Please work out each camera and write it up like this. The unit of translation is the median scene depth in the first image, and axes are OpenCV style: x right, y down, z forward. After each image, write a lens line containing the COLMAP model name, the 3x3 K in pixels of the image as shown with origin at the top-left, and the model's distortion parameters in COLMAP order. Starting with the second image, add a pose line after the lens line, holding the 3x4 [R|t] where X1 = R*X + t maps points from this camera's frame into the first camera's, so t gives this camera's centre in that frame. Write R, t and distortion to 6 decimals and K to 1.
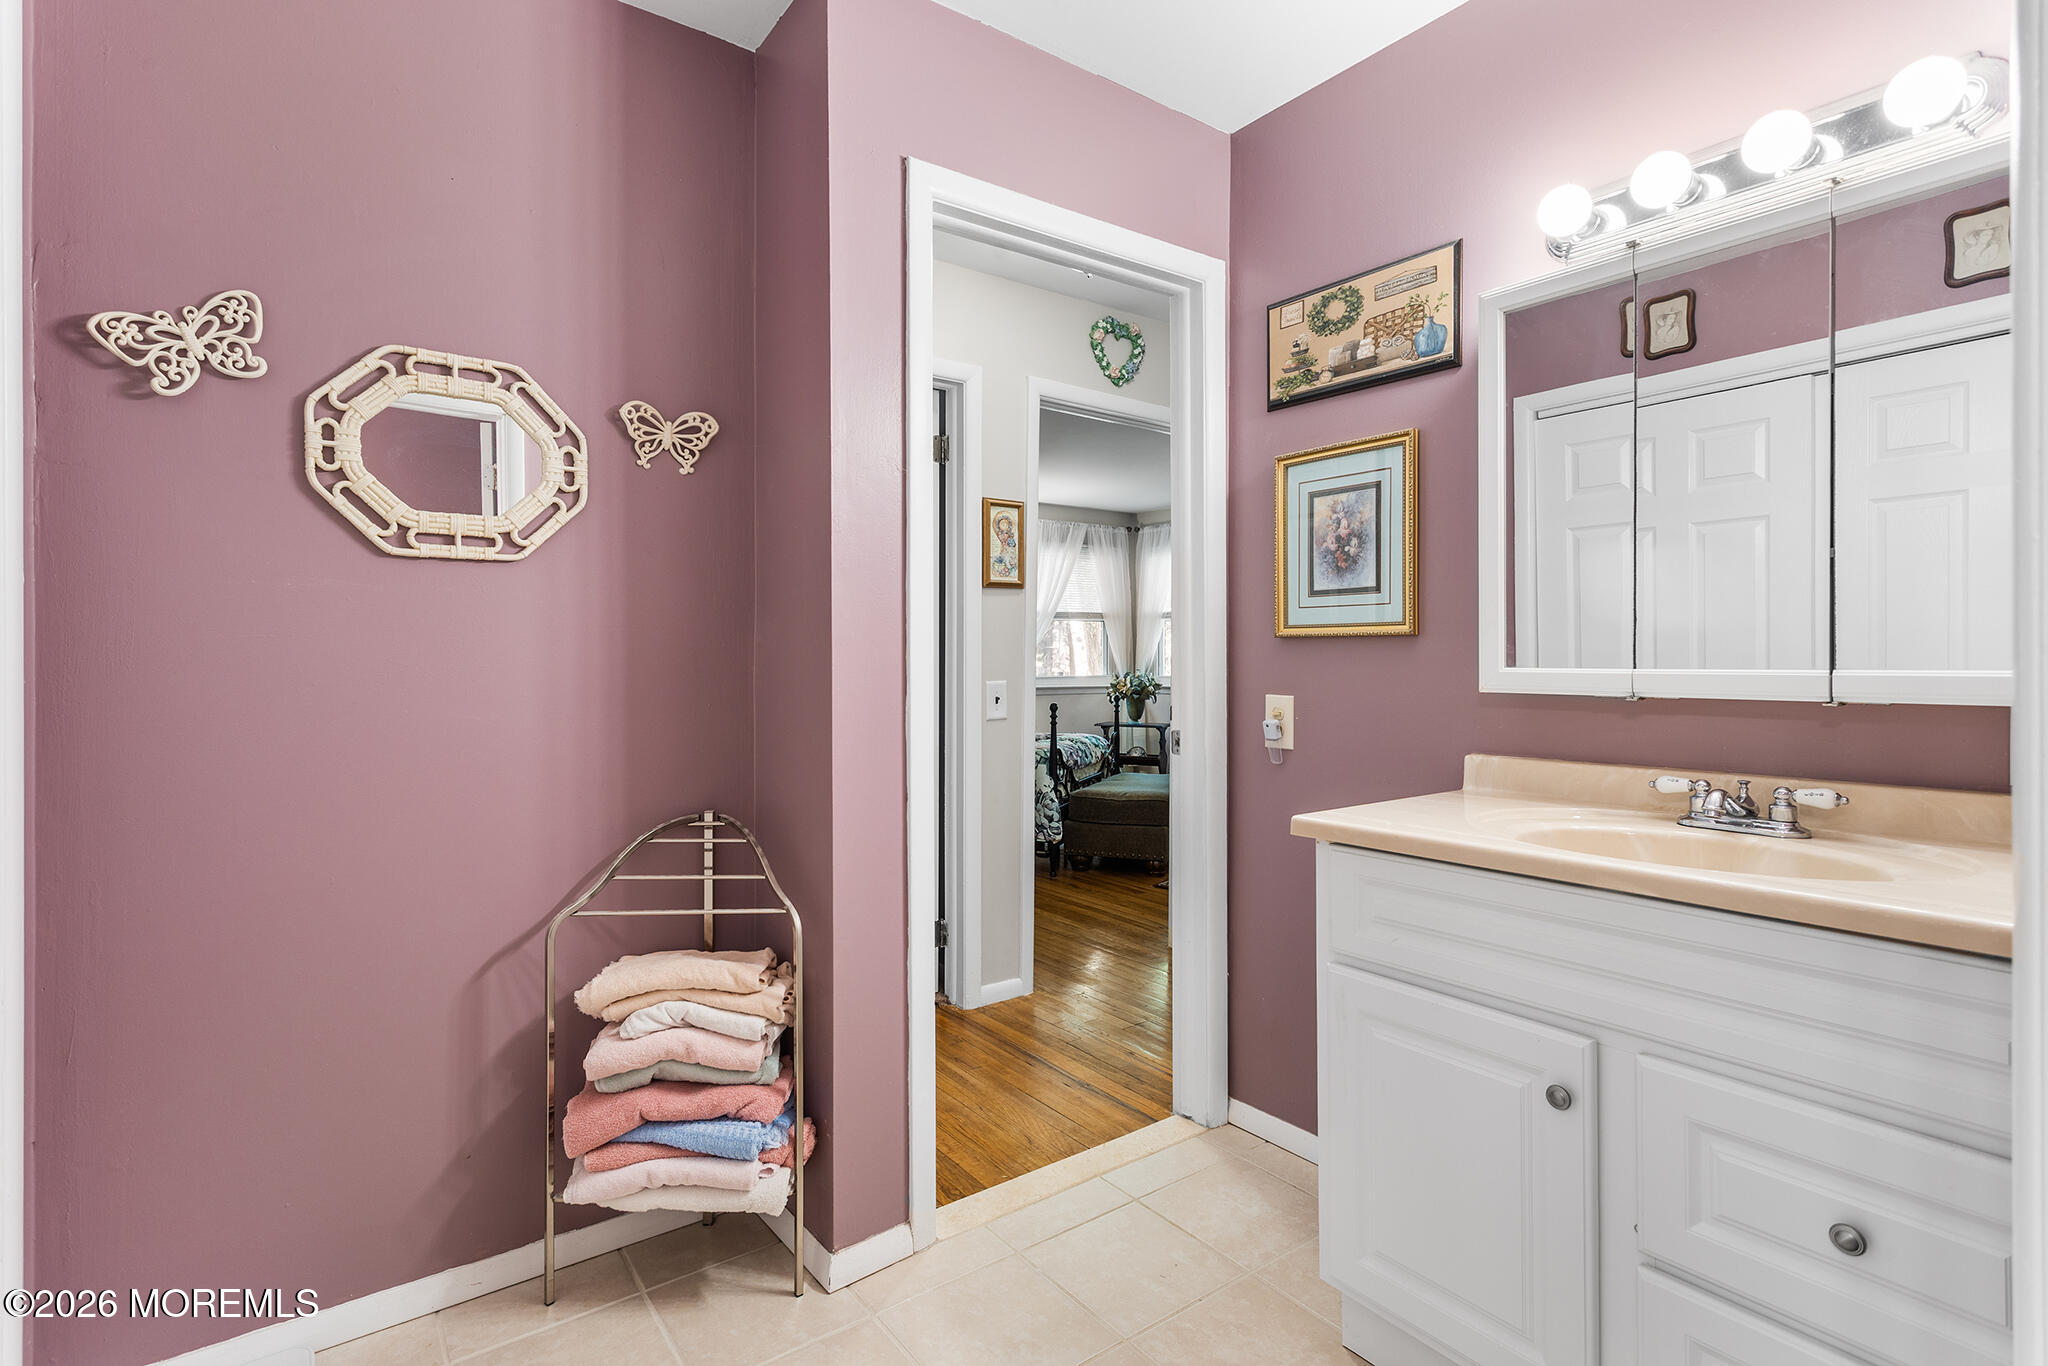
lens RADIAL K [[1005.6, 0, 1016.0], [0, 1005.6, 653.1], [0, 0, 1]] dist [0.004361, 0.000899]
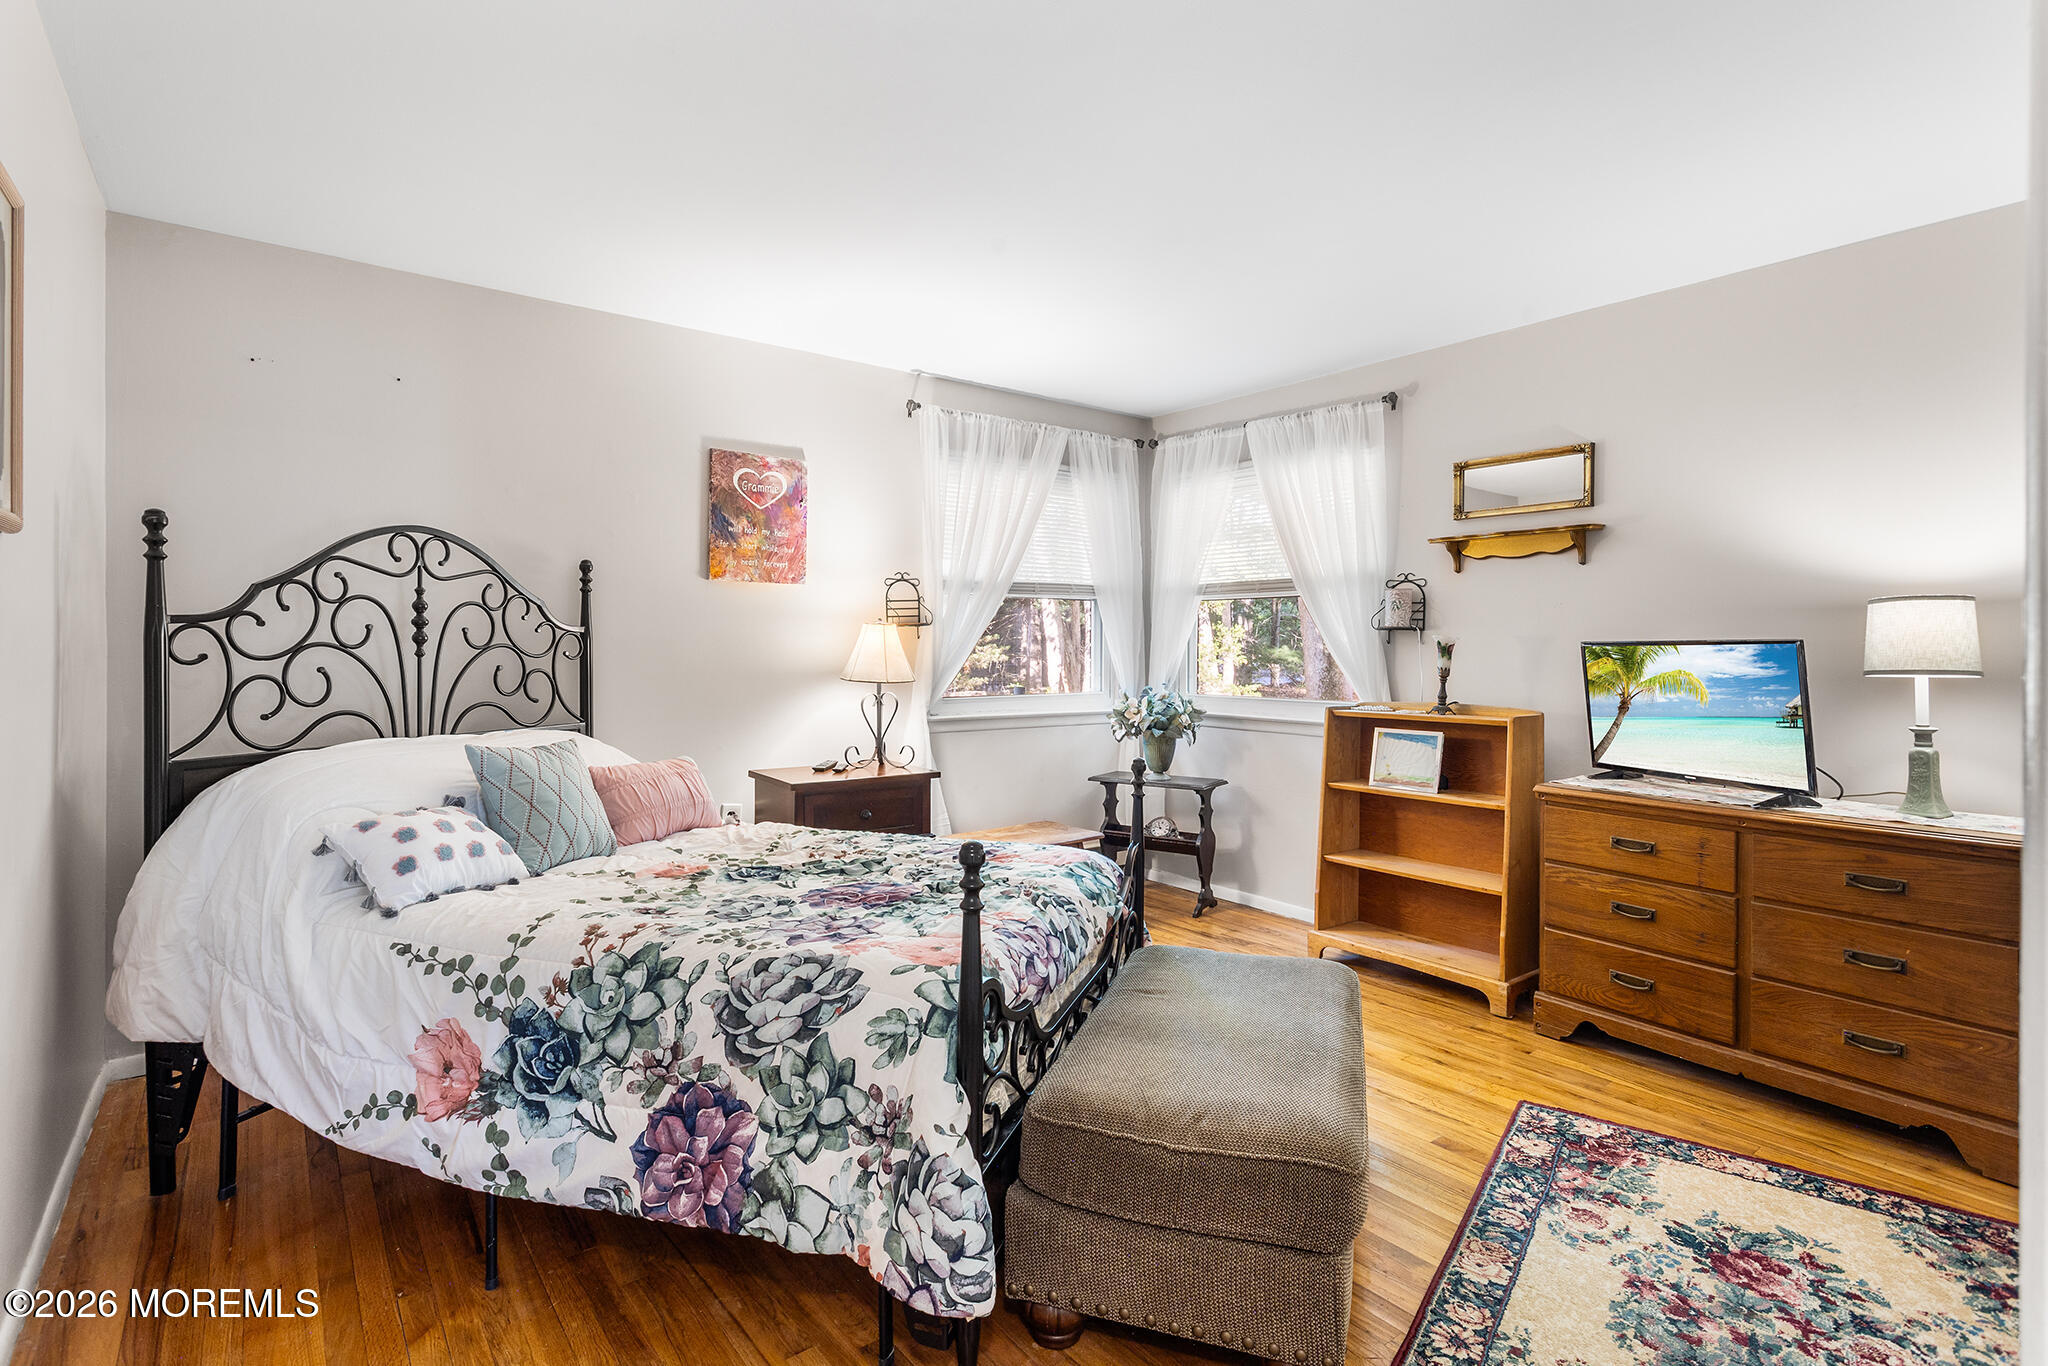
lens RADIAL K [[1005.6, 0, 1016.0], [0, 1005.6, 653.1], [0, 0, 1]] dist [0.004361, 0.000899]
pose [[0.999780, -0.006867, 0.019835, 0.043532], [0.006698, 0.999941, 0.008582, -0.009385], [-0.019892, -0.008447, 0.999766, 0.649750]]
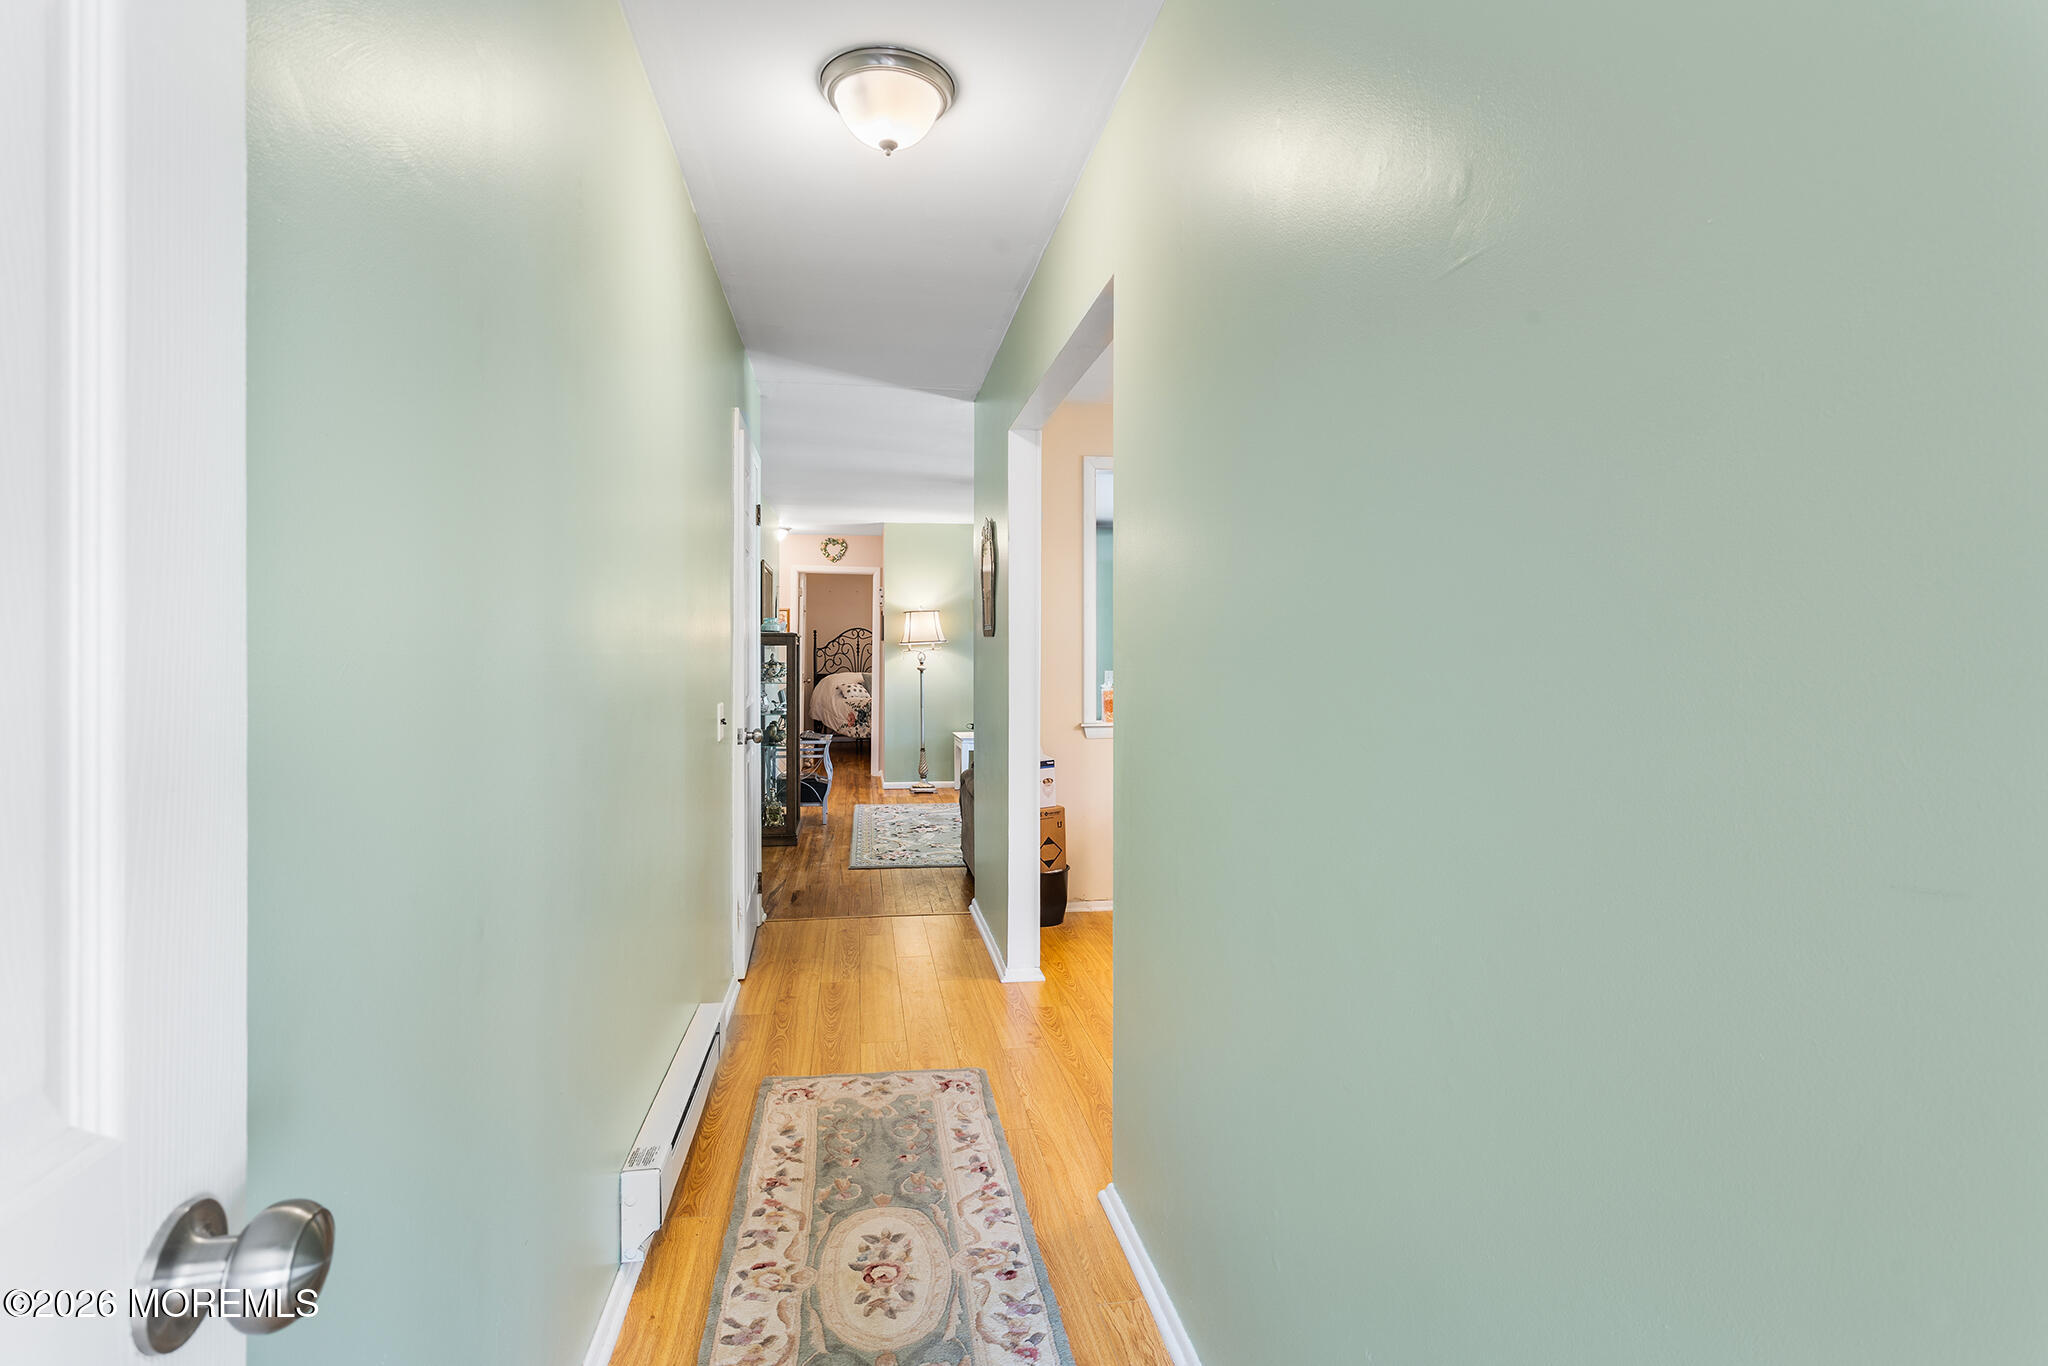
lens RADIAL K [[1005.6, 0, 1016.0], [0, 1005.6, 653.1], [0, 0, 1]] dist [0.004361, 0.000899]
pose [[0.889211, -0.009719, -0.457394, 1.192526], [0.011643, 0.999931, 0.001389, -0.010265], [0.457349, -0.006560, 0.889263, -0.805863]]
